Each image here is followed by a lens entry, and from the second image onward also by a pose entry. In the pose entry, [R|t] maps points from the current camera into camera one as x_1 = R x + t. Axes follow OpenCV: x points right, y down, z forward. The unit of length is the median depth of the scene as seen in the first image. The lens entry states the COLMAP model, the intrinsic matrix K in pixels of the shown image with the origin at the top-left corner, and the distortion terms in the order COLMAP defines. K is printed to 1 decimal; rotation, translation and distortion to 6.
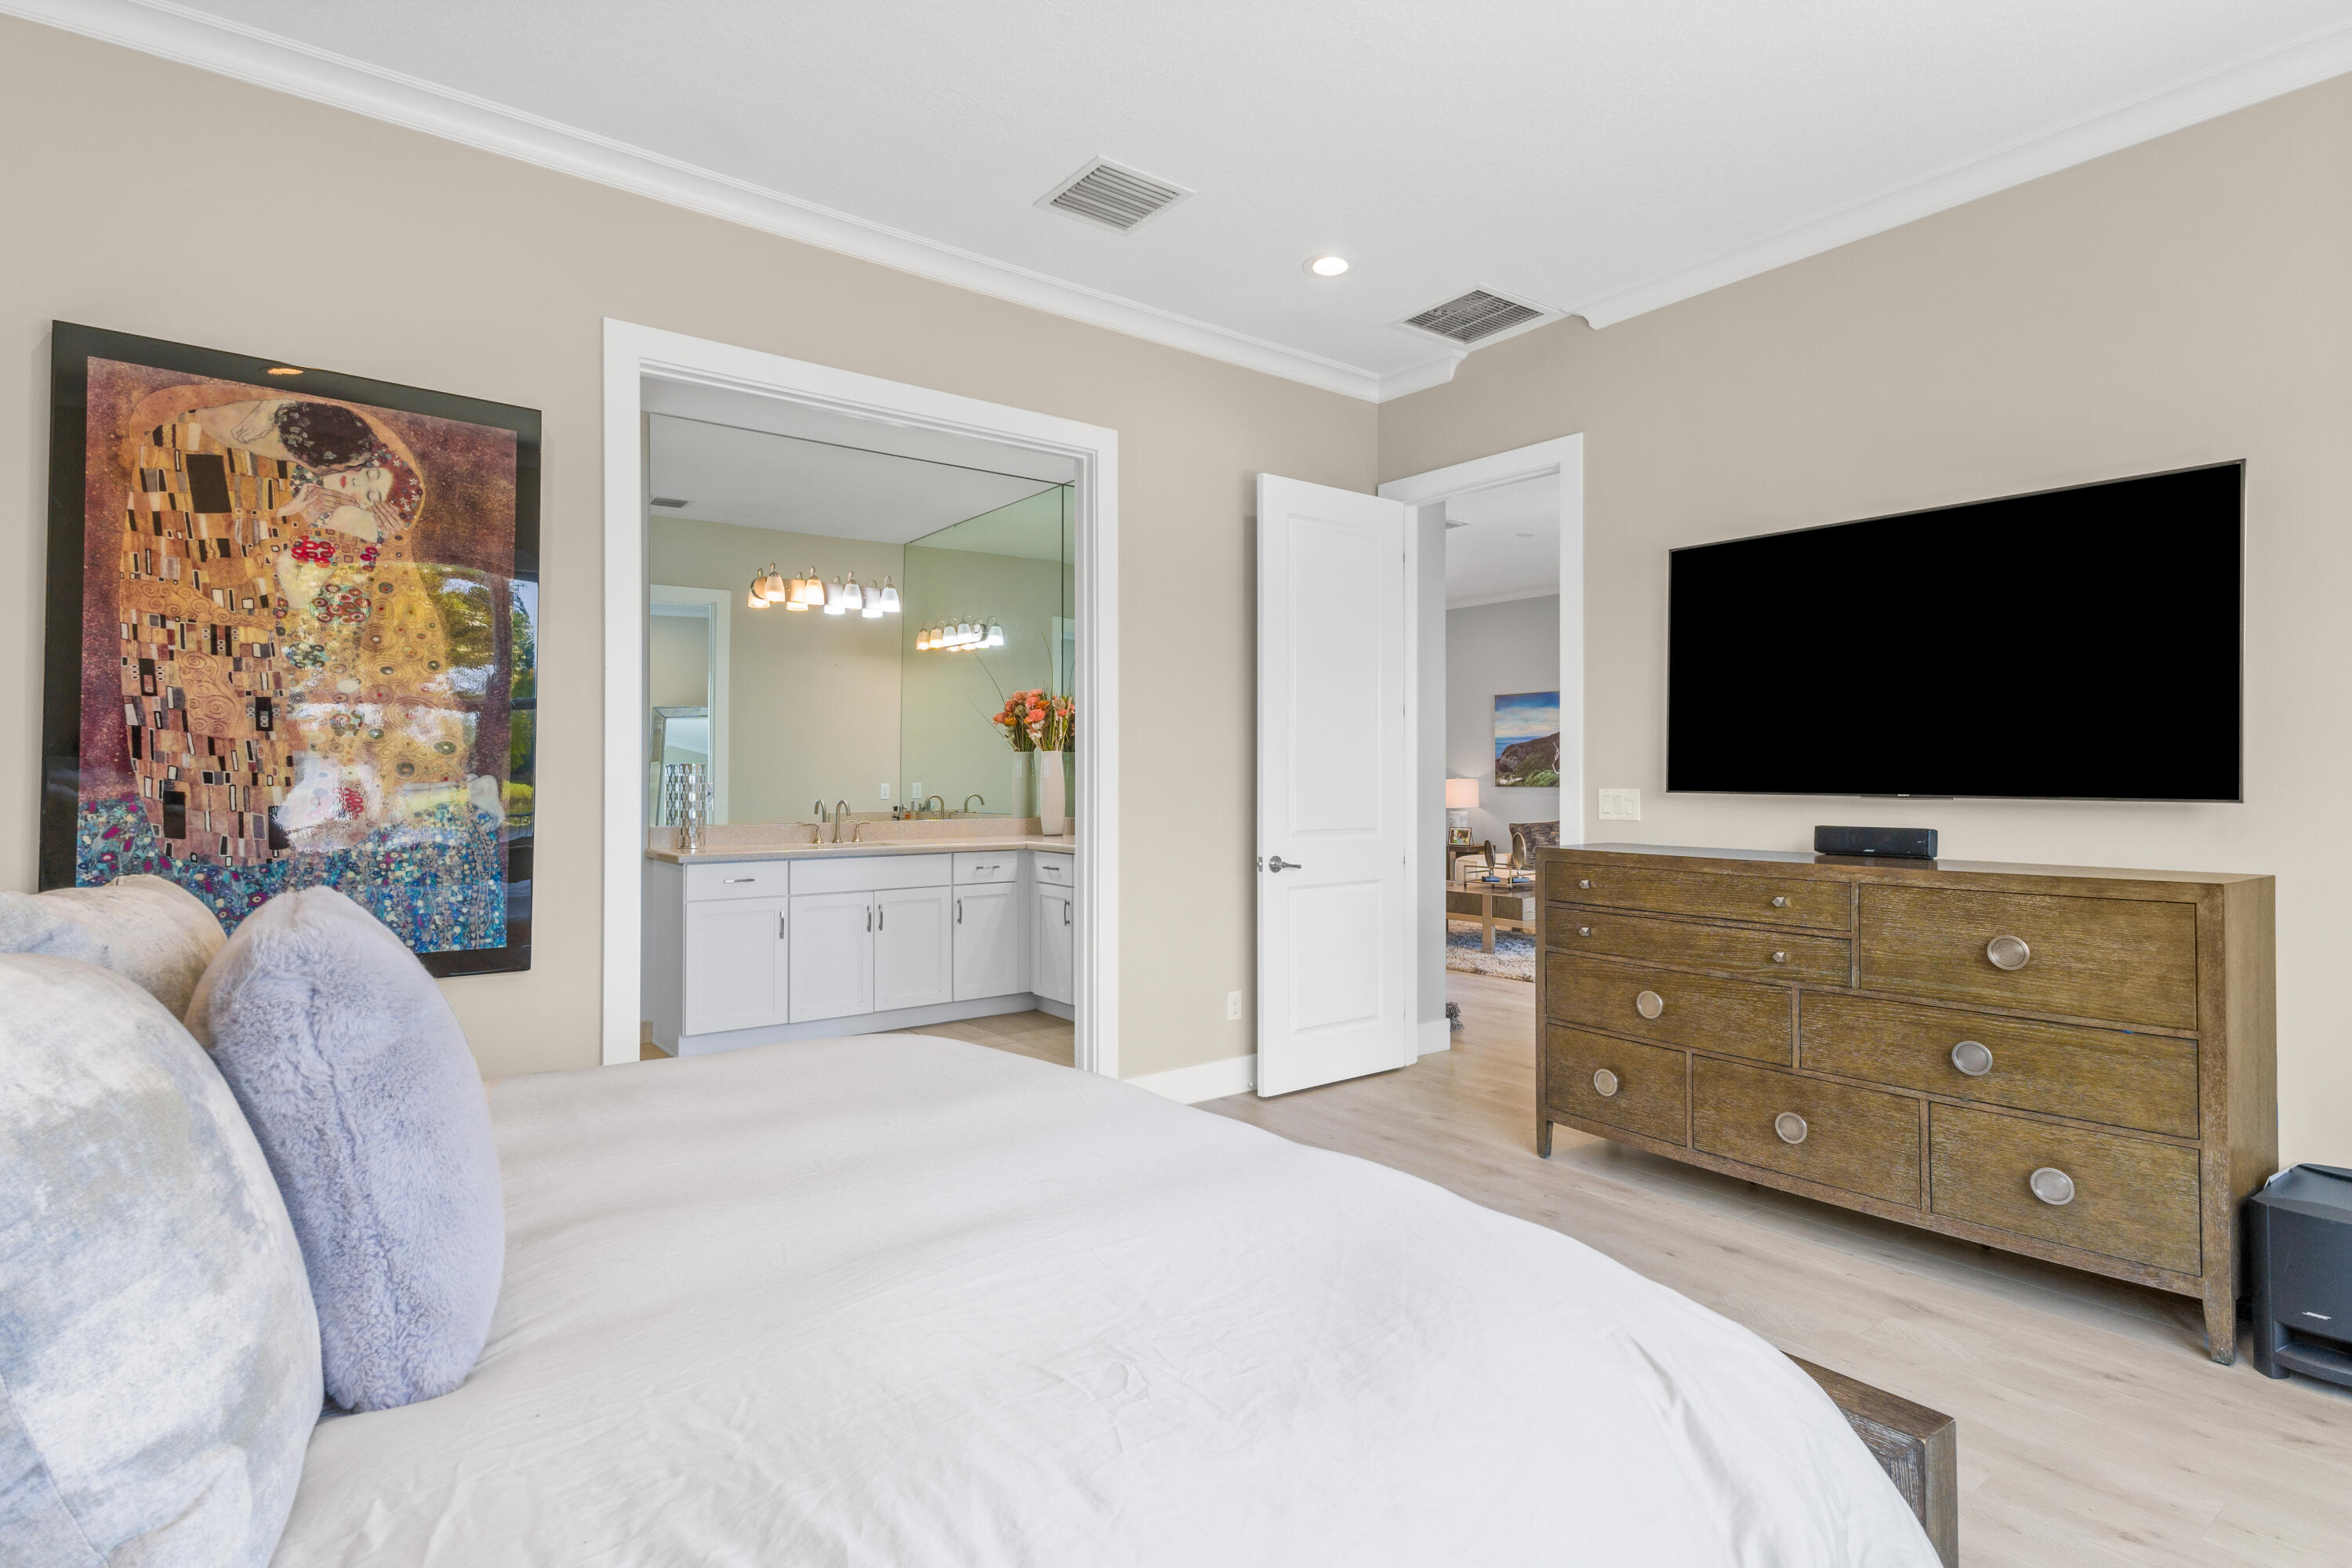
lens RADIAL K [[1193.7, 0, 1178.9], [0, 1193.7, 781.6], [0, 0, 1]] dist [0.004419, 0.000123]
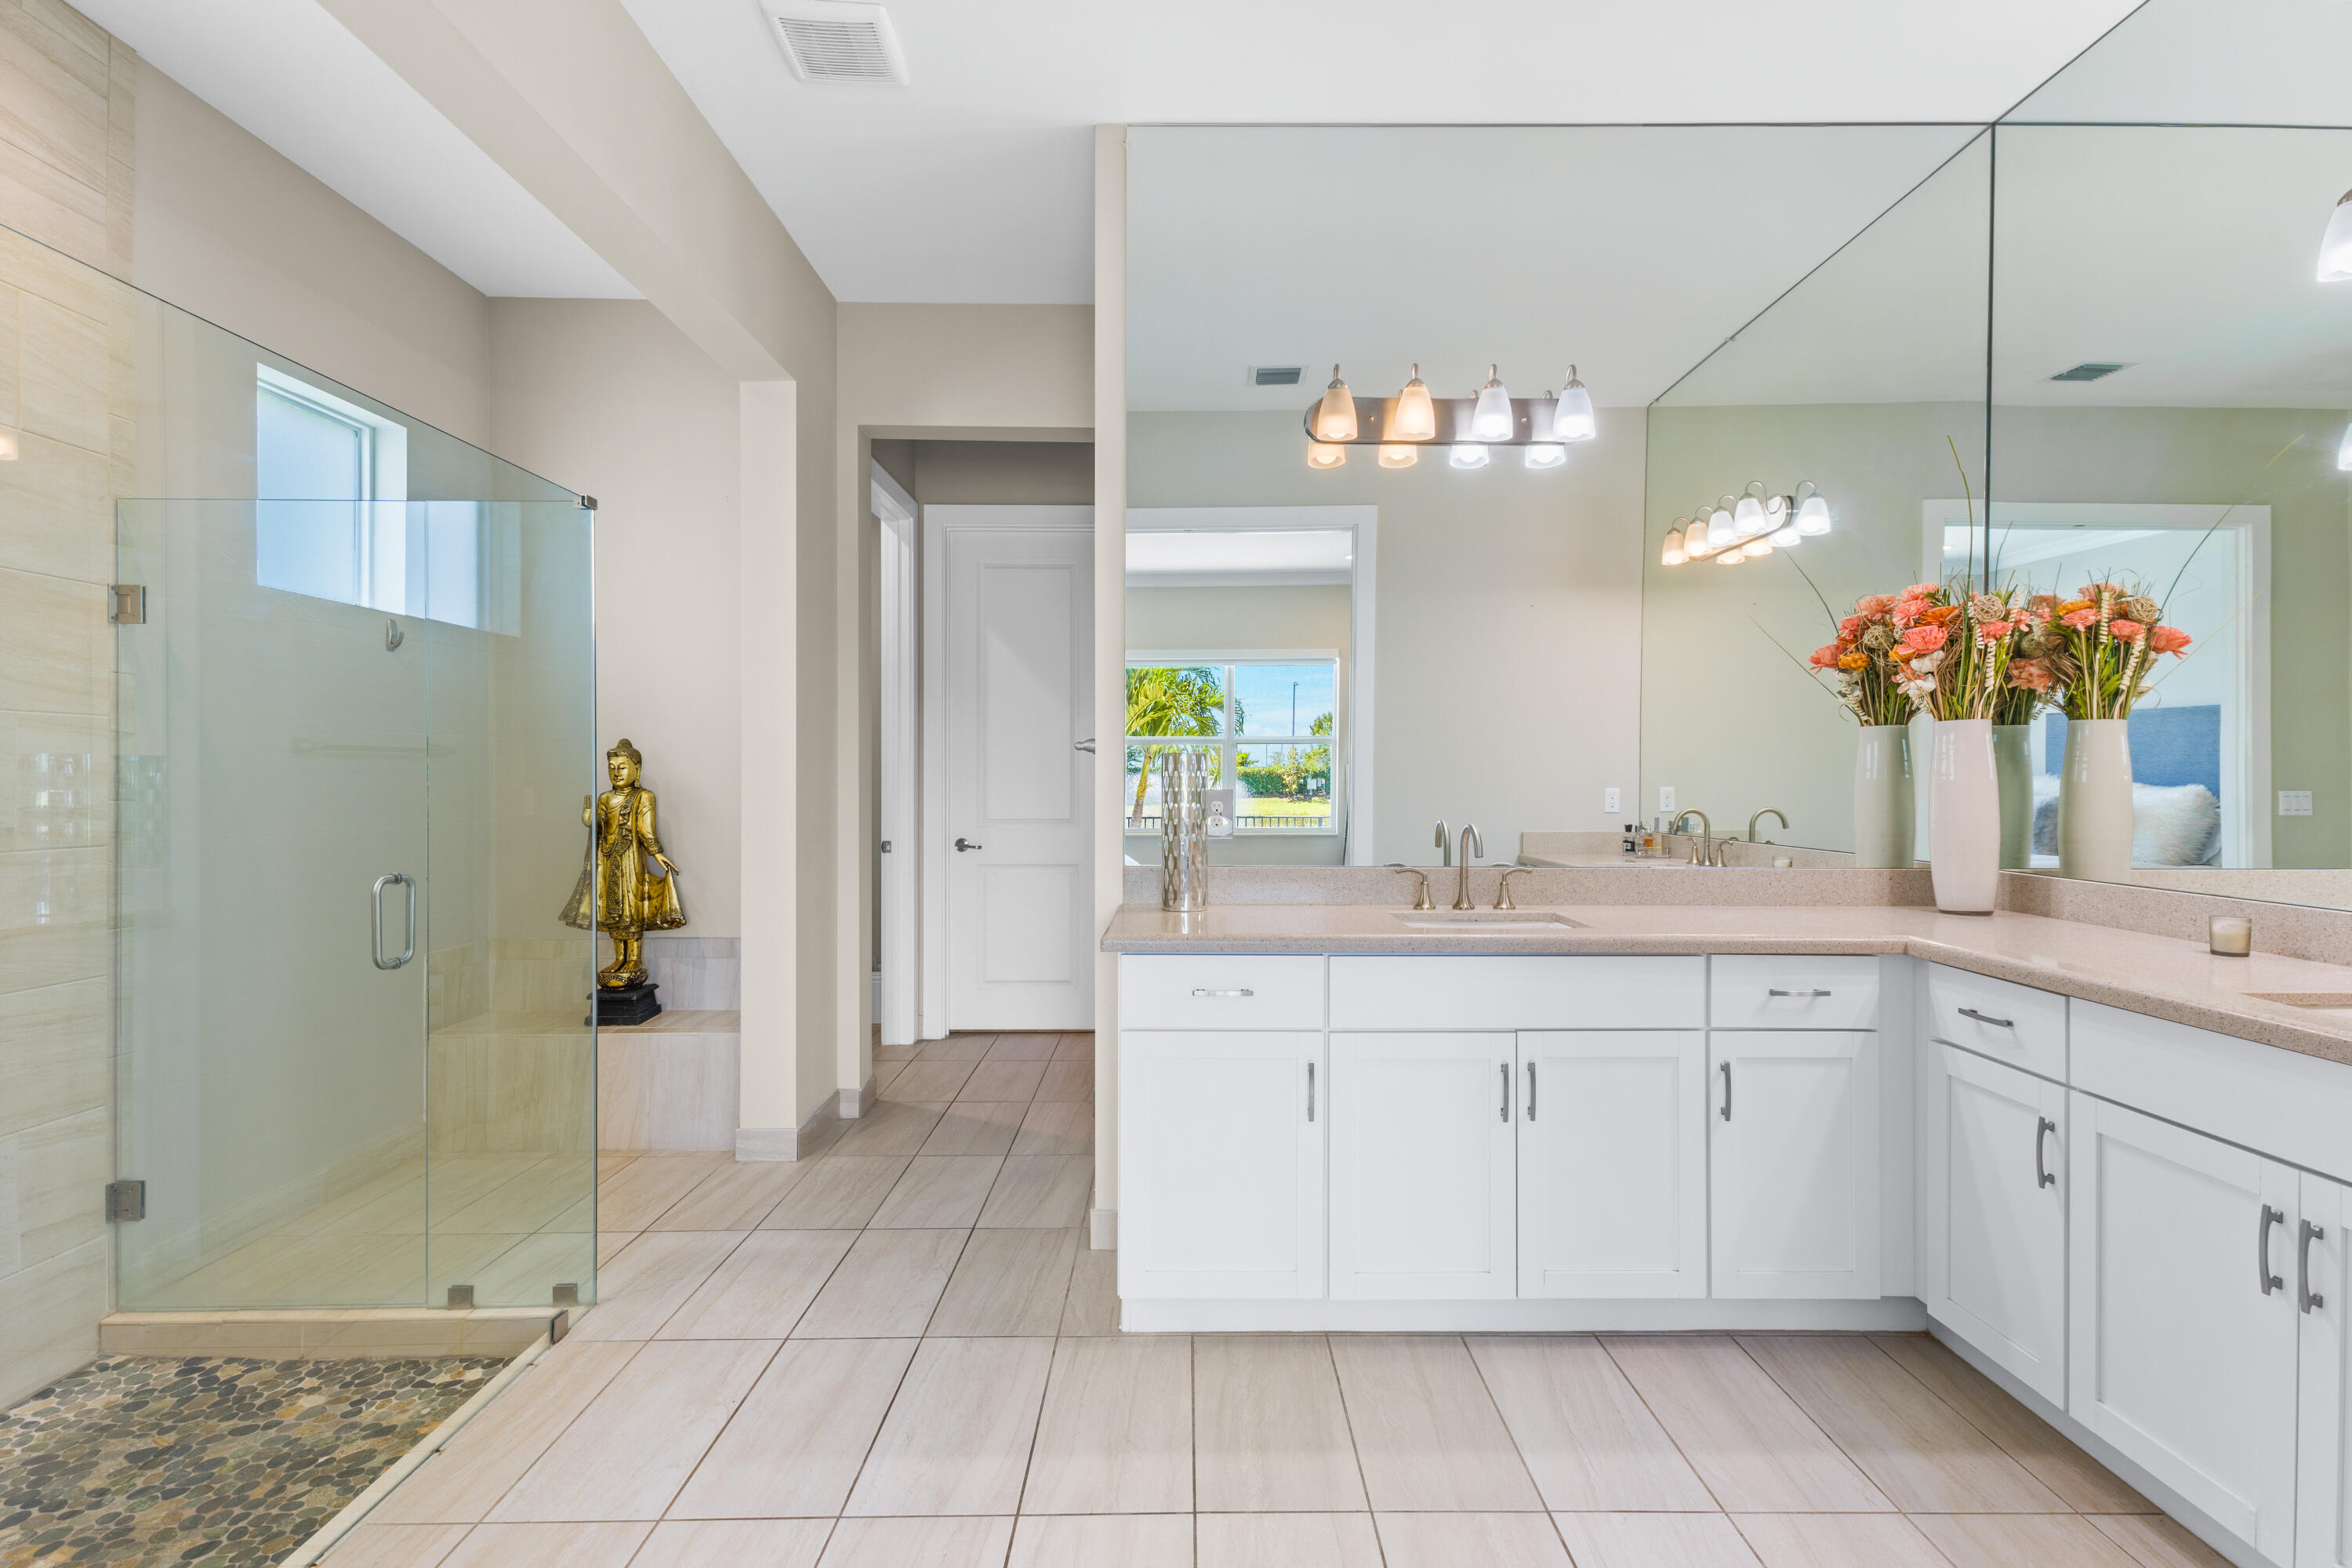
lens RADIAL K [[1123.6, 0, 1200.4], [0, 1123.6, 769.7], [0, 0, 1]] dist [0.021370, -0.005358]
pose [[0.801079, 0.000262, -0.598559, -0.081926], [-0.005662, 0.999958, -0.007139, -0.002984], [0.598532, 0.009108, 0.801047, 0.500189]]
